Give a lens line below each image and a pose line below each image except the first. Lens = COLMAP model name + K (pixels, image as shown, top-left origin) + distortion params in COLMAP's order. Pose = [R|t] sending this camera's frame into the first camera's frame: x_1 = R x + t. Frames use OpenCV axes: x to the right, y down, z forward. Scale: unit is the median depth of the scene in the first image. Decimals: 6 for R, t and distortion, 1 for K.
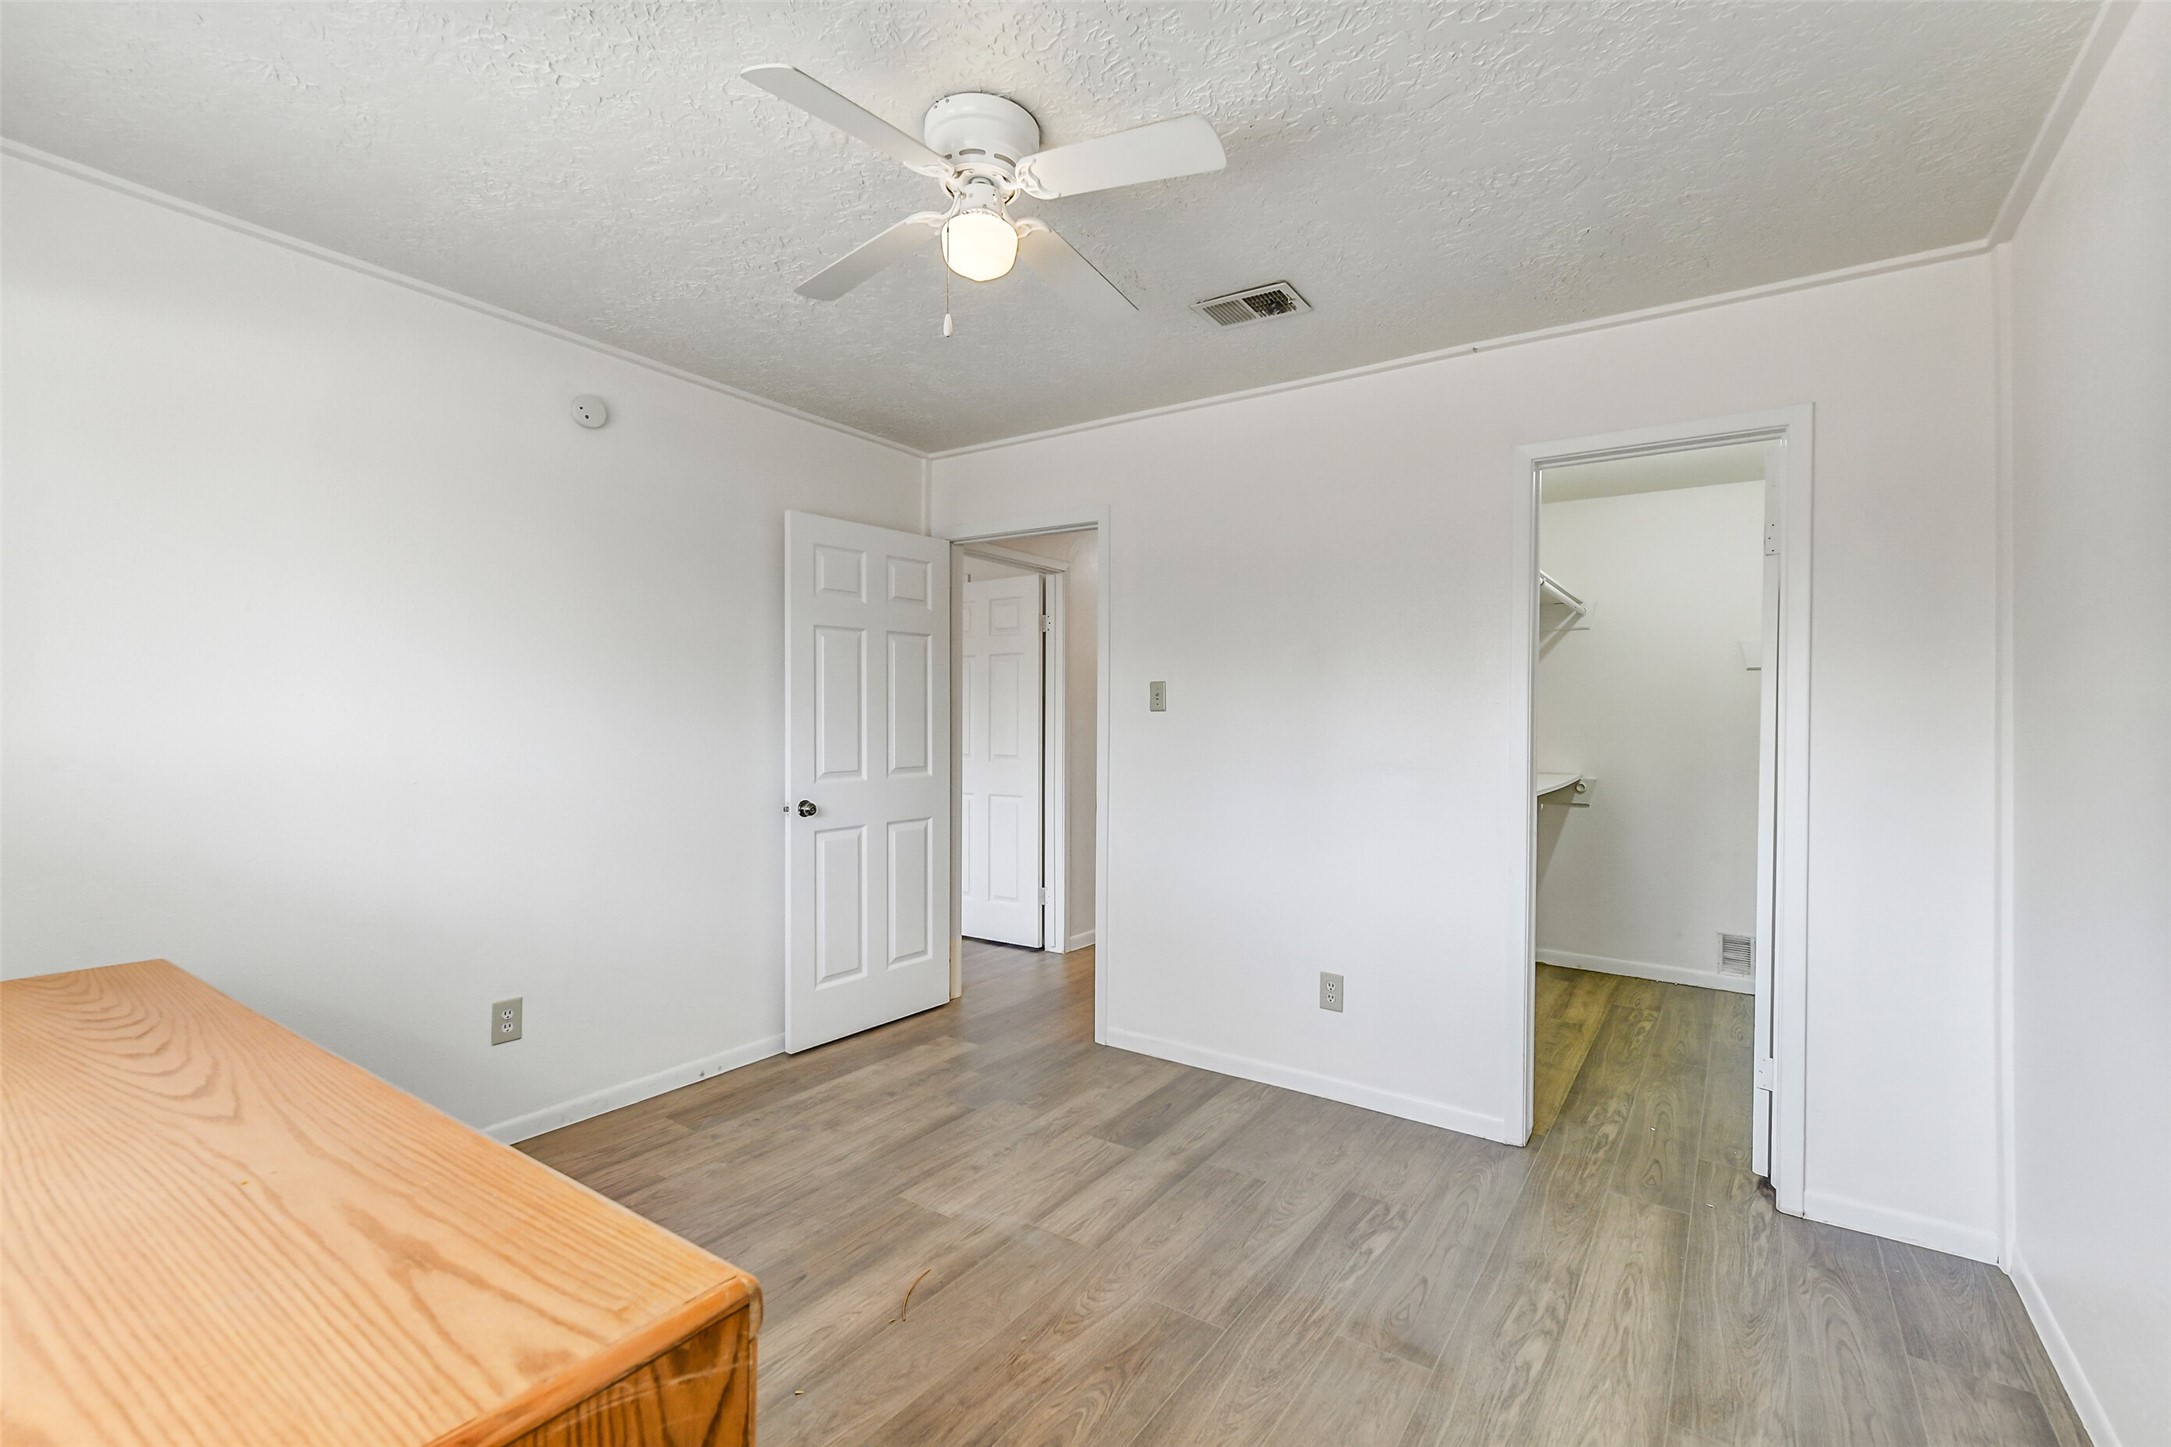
lens RADIAL K [[947.0, 0, 1088.6], [0, 947.0, 711.7], [0, 0, 1]] dist [0.000647, -0.000445]
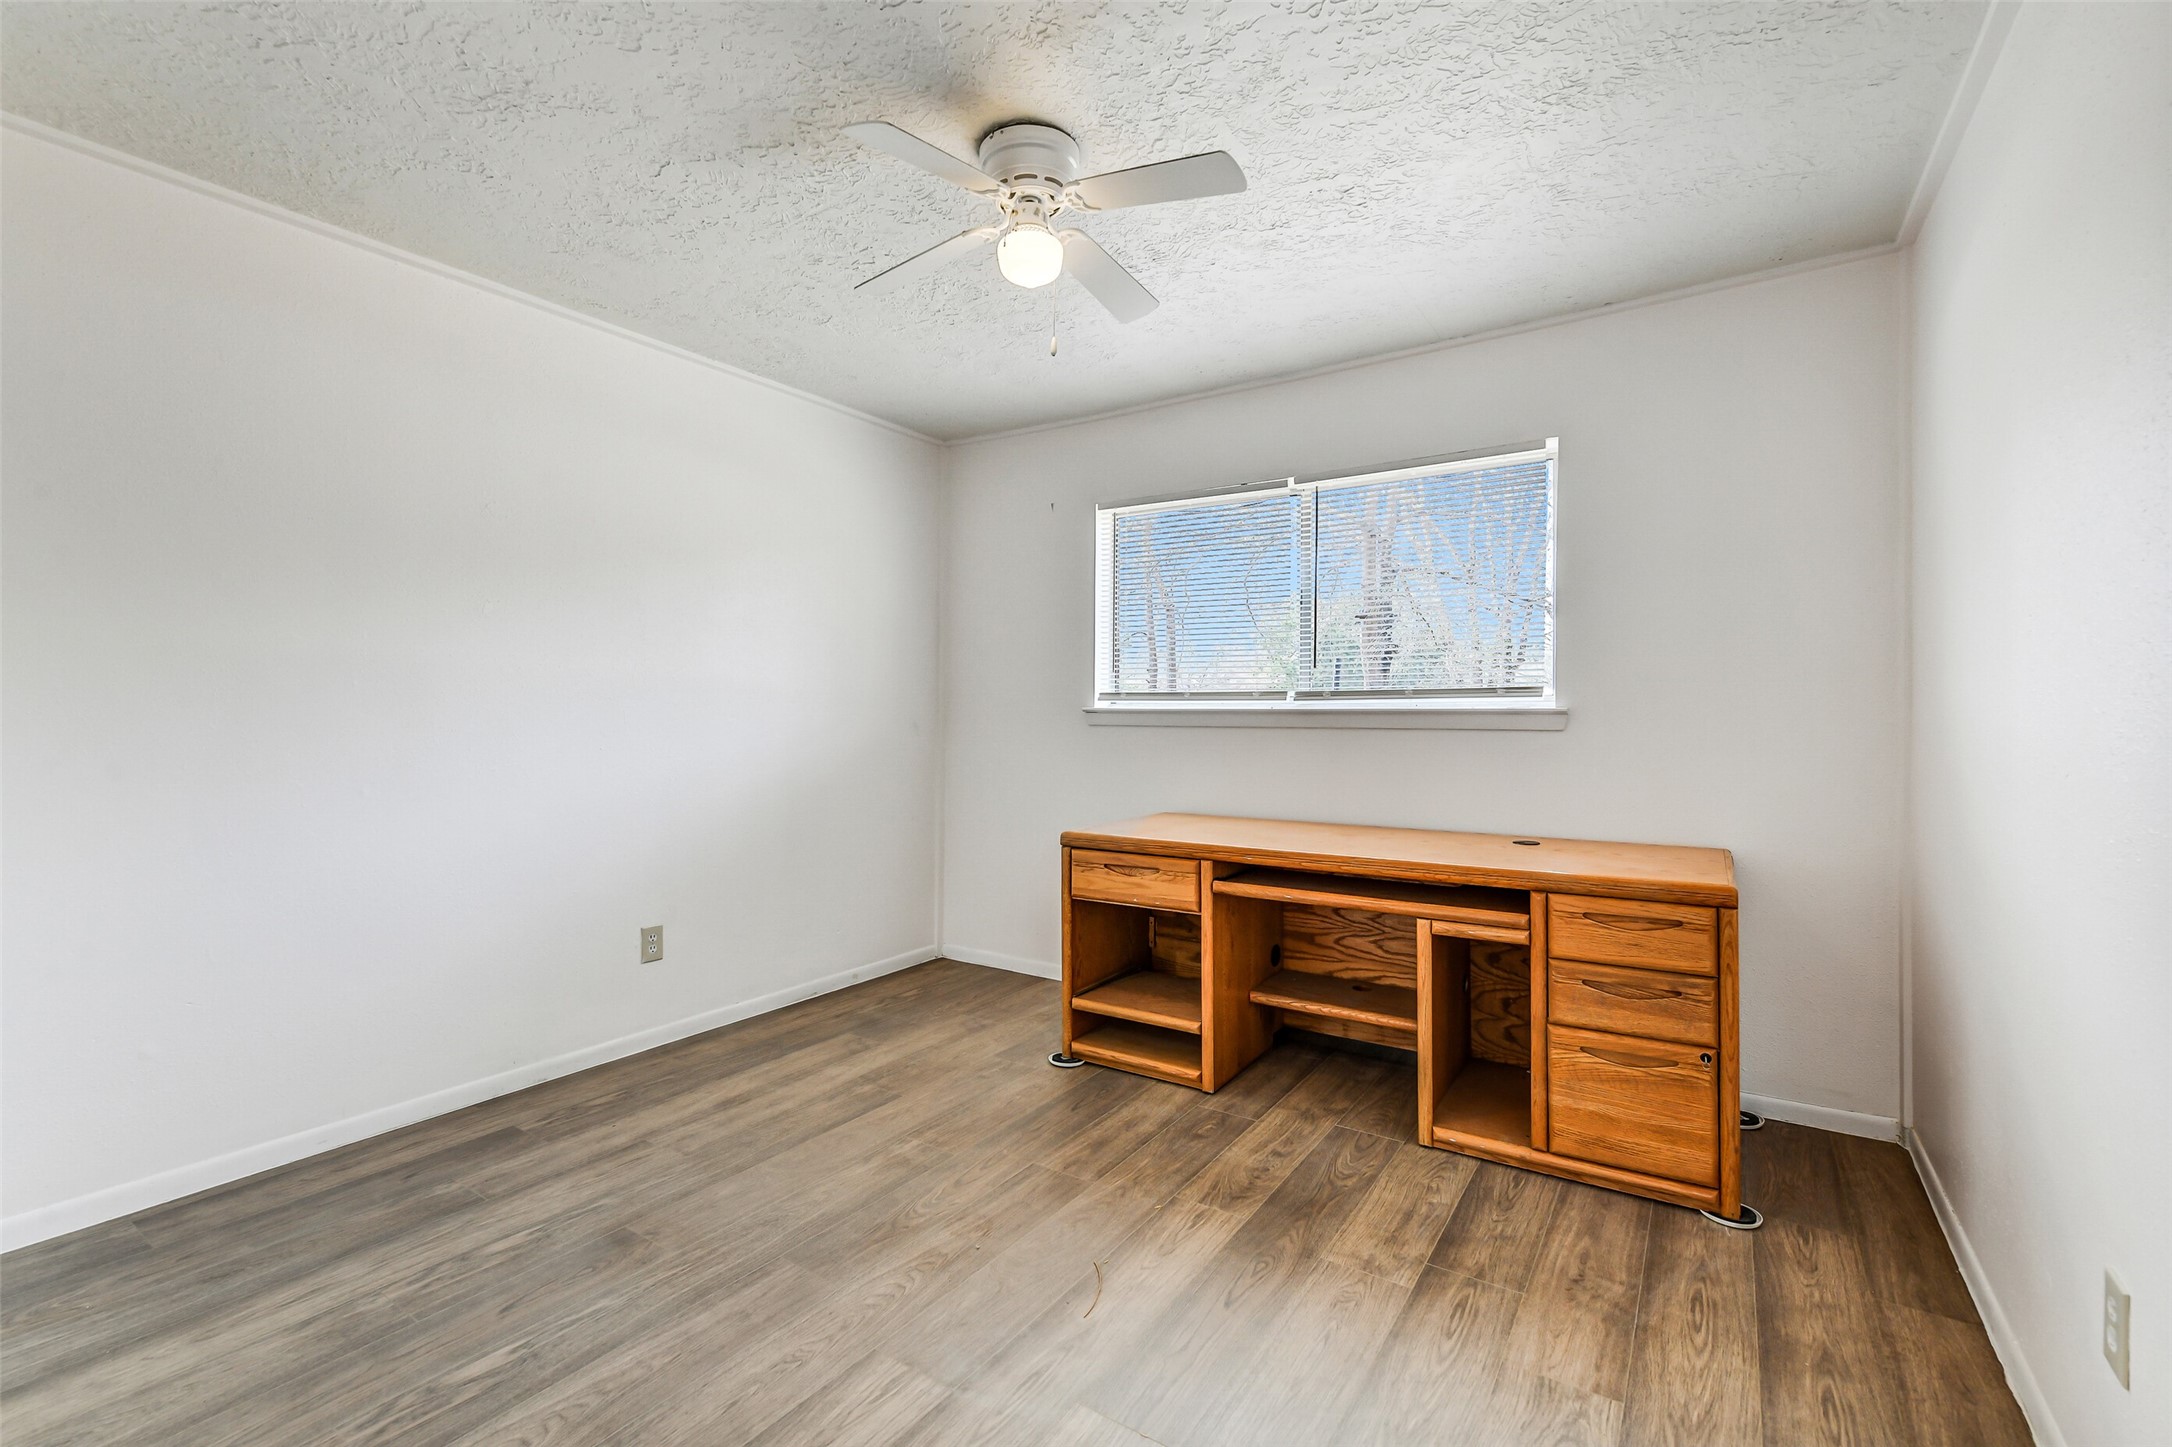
lens RADIAL K [[947.5, 0, 1089.1], [0, 947.5, 711.6], [0, 0, 1]] dist [0.000647, -0.000445]
pose [[-0.999765, -0.014199, -0.016401, -0.154818], [-0.014032, 0.999849, -0.010280, 0.062071], [0.016544, -0.010047, -0.999813, 1.906993]]
